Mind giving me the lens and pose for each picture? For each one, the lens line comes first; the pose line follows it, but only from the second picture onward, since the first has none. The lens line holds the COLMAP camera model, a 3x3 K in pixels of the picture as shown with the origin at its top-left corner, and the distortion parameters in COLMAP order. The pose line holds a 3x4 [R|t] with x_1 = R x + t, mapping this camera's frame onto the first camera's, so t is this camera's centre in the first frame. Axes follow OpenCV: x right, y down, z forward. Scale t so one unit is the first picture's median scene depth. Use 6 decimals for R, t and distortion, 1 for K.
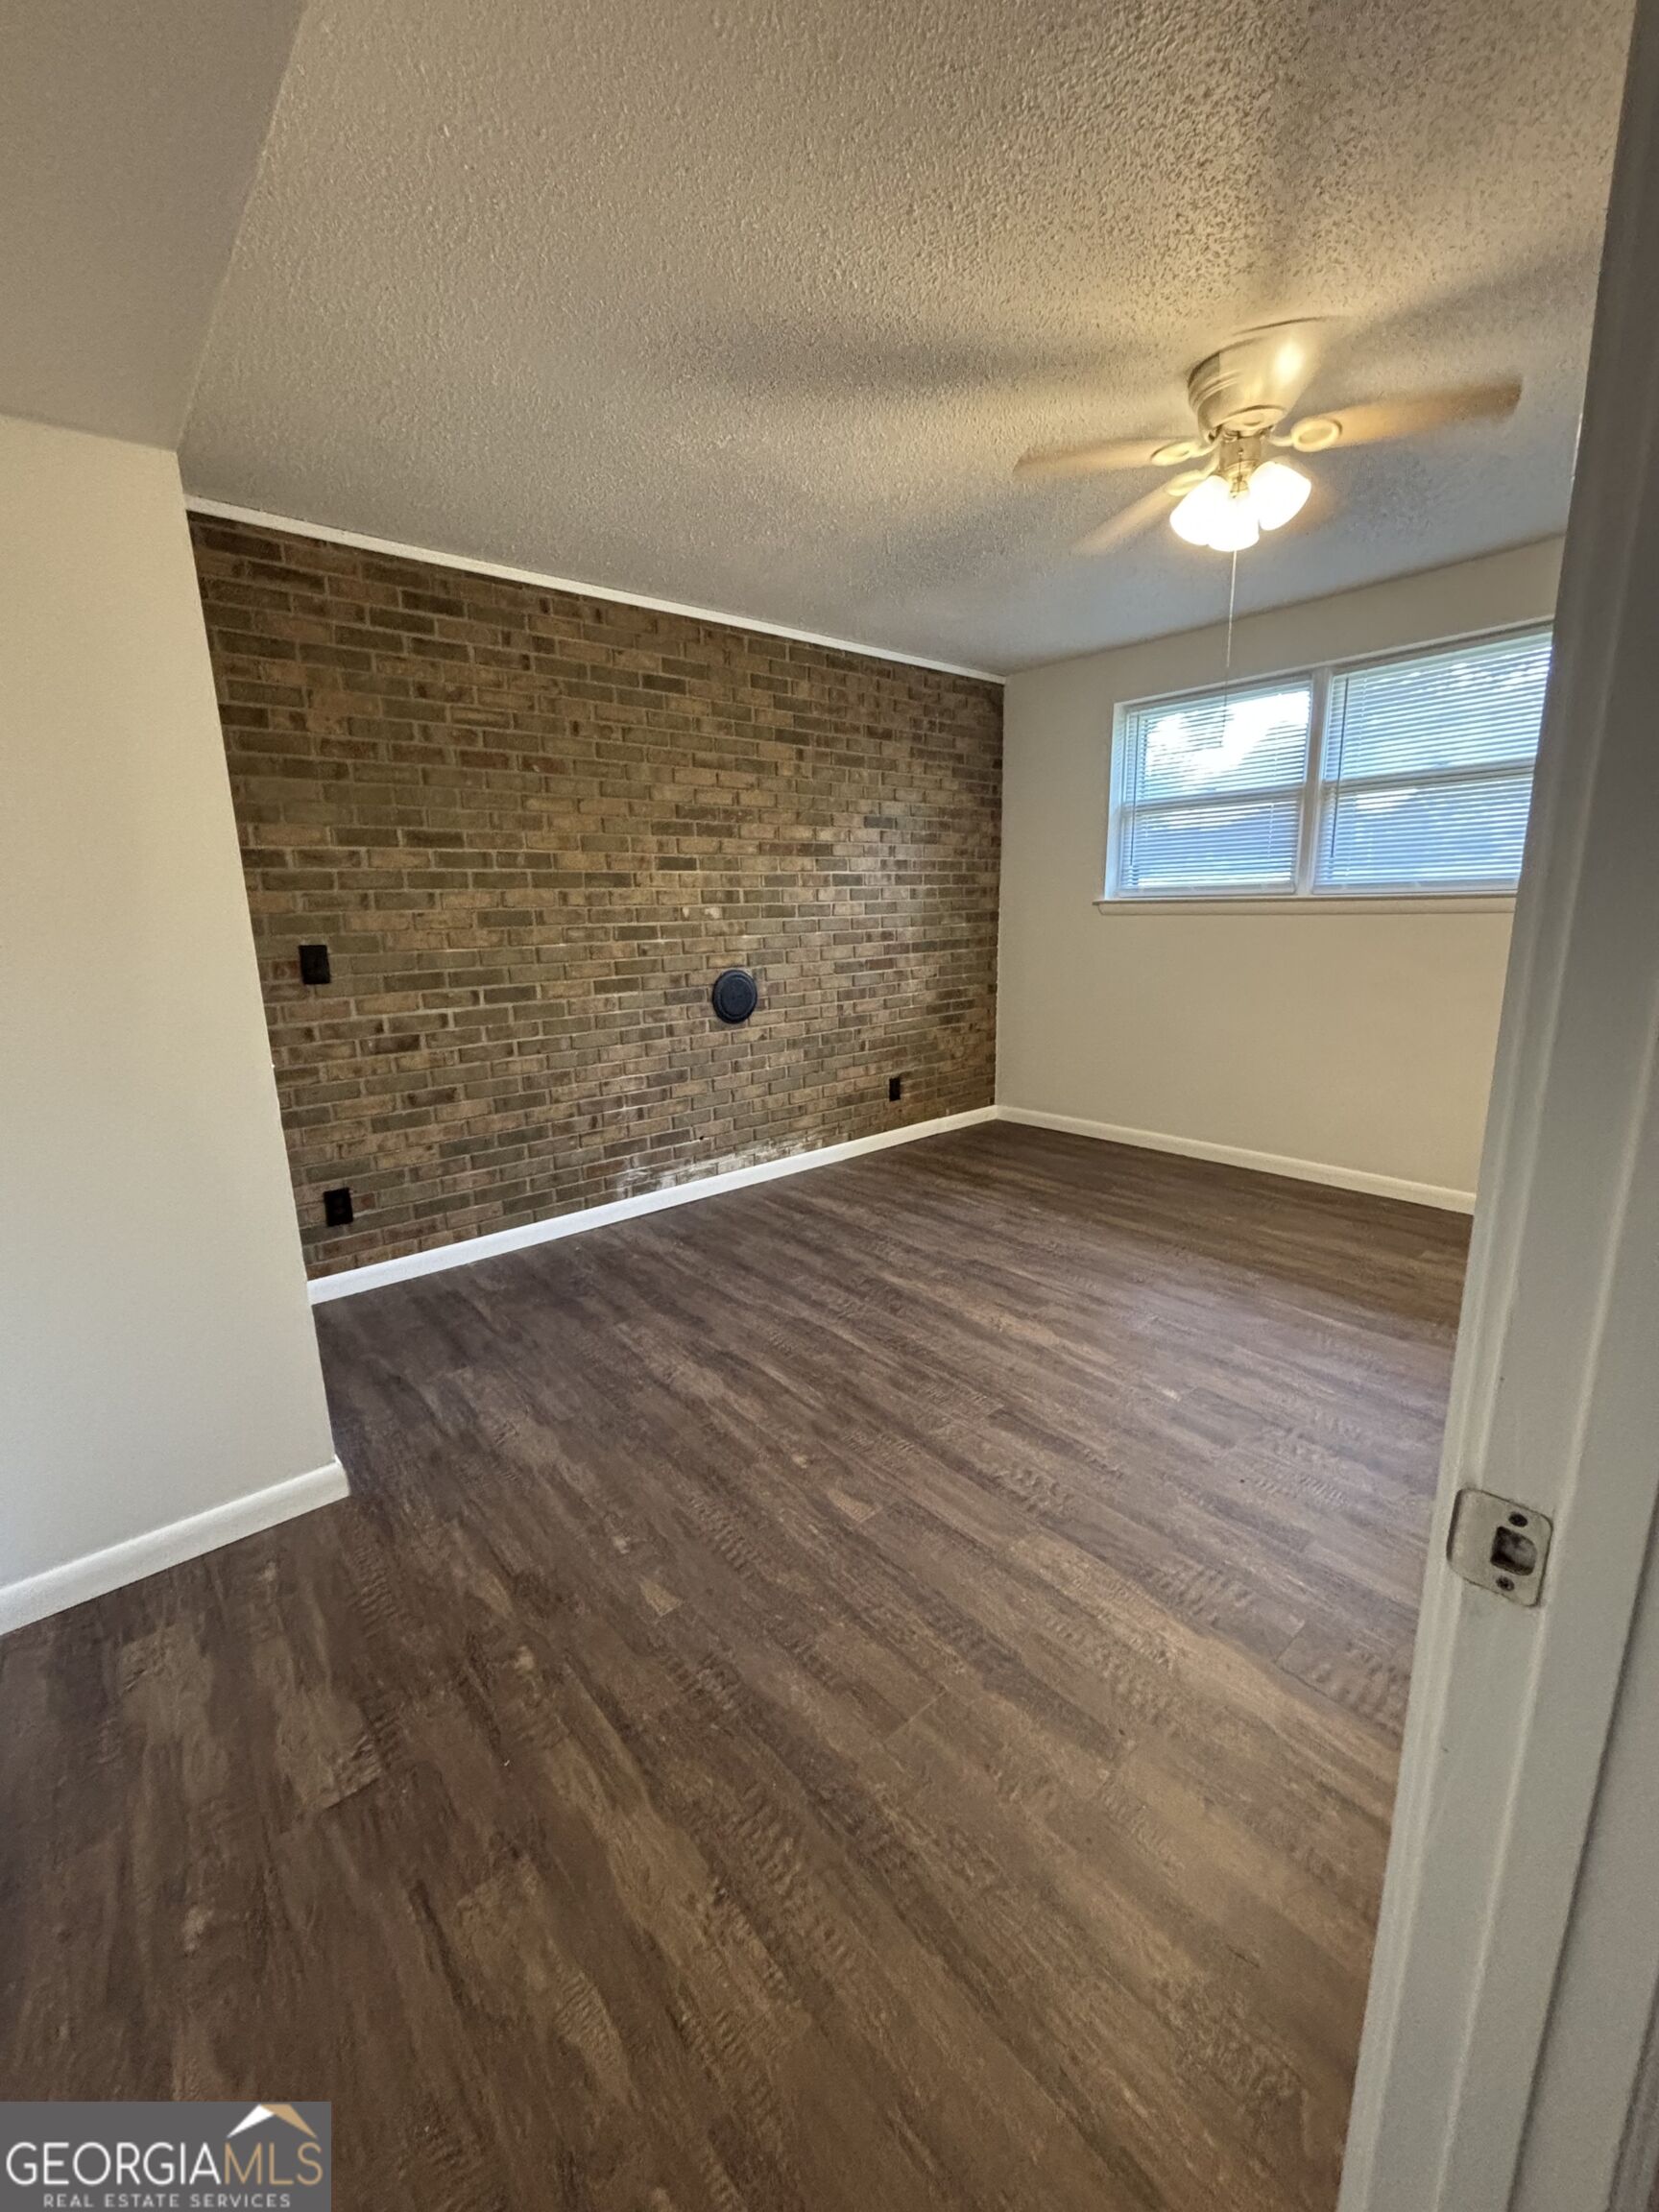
lens RADIAL K [[885.6, 0, 825.0], [0, 885.6, 1103.3], [0, 0, 1]] dist [-0.000141, -0.000950]
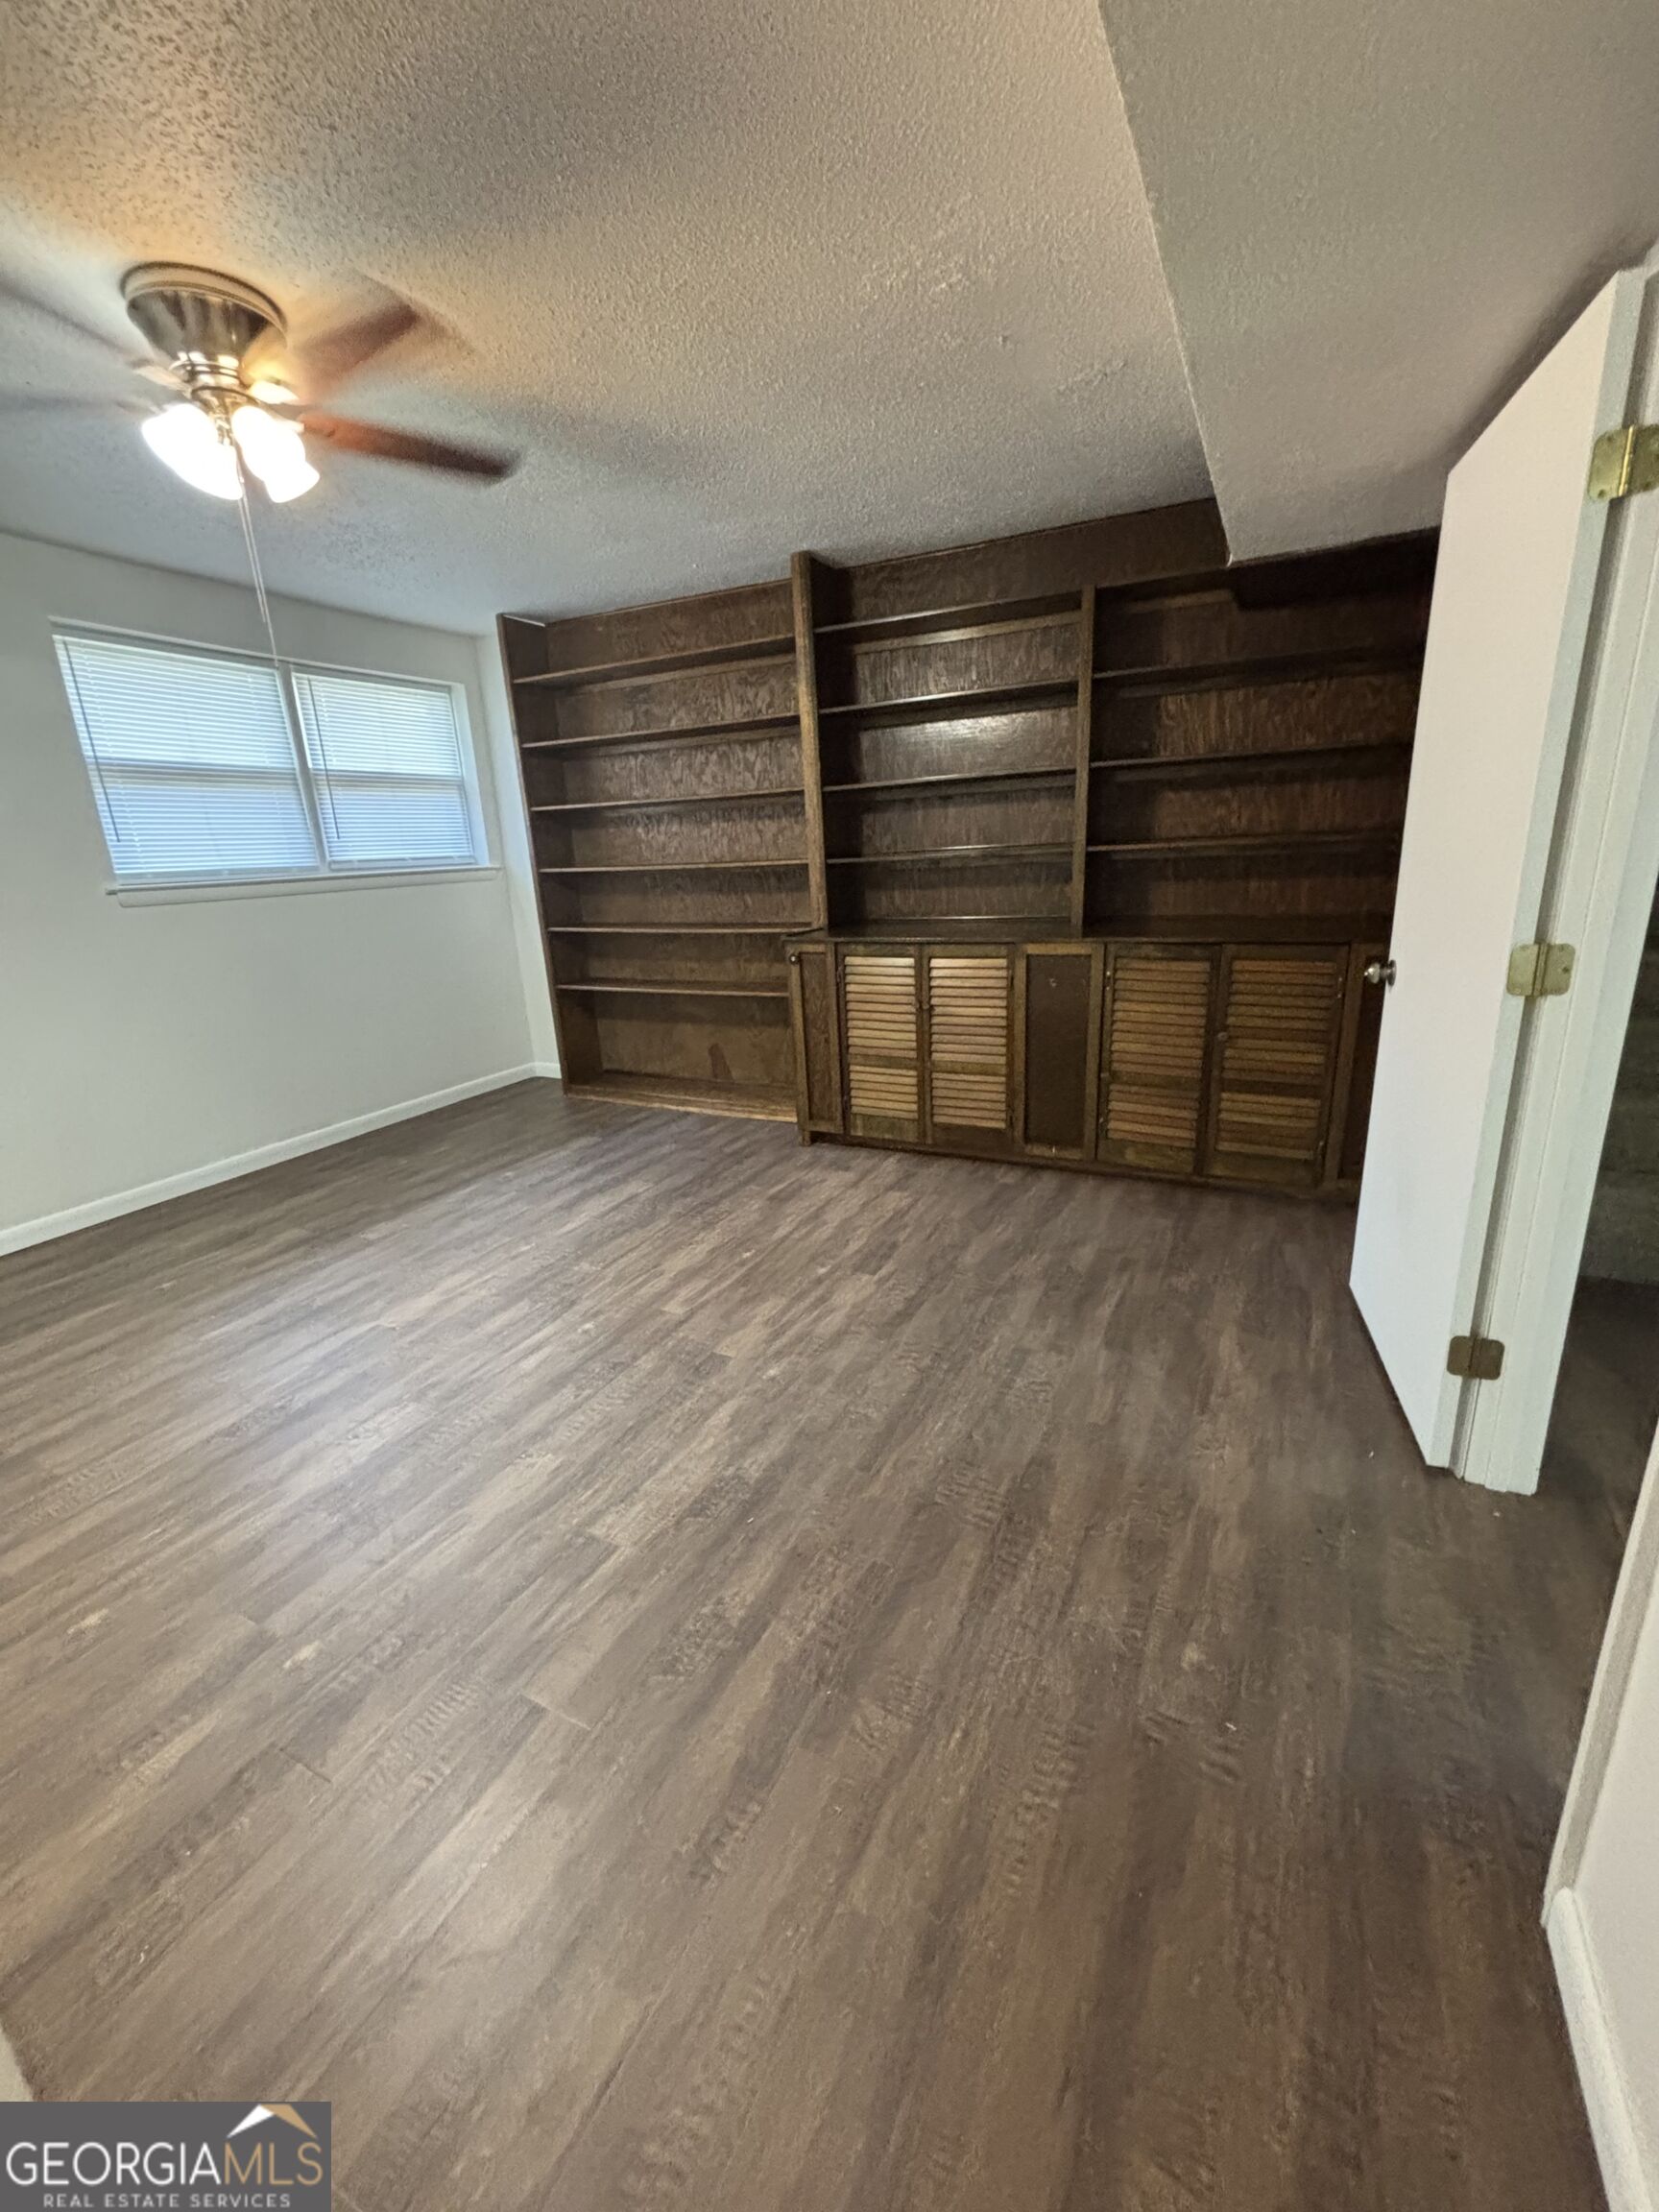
lens RADIAL K [[885.6, 0, 832.0], [0, 885.6, 1097.6], [0, 0, 1]] dist [-0.000141, -0.000950]
pose [[-0.370177, -0.223965, 0.901559, -0.693164], [0.260005, 0.906735, 0.332008, -0.191847], [-0.891833, 0.357312, -0.277420, 0.850464]]
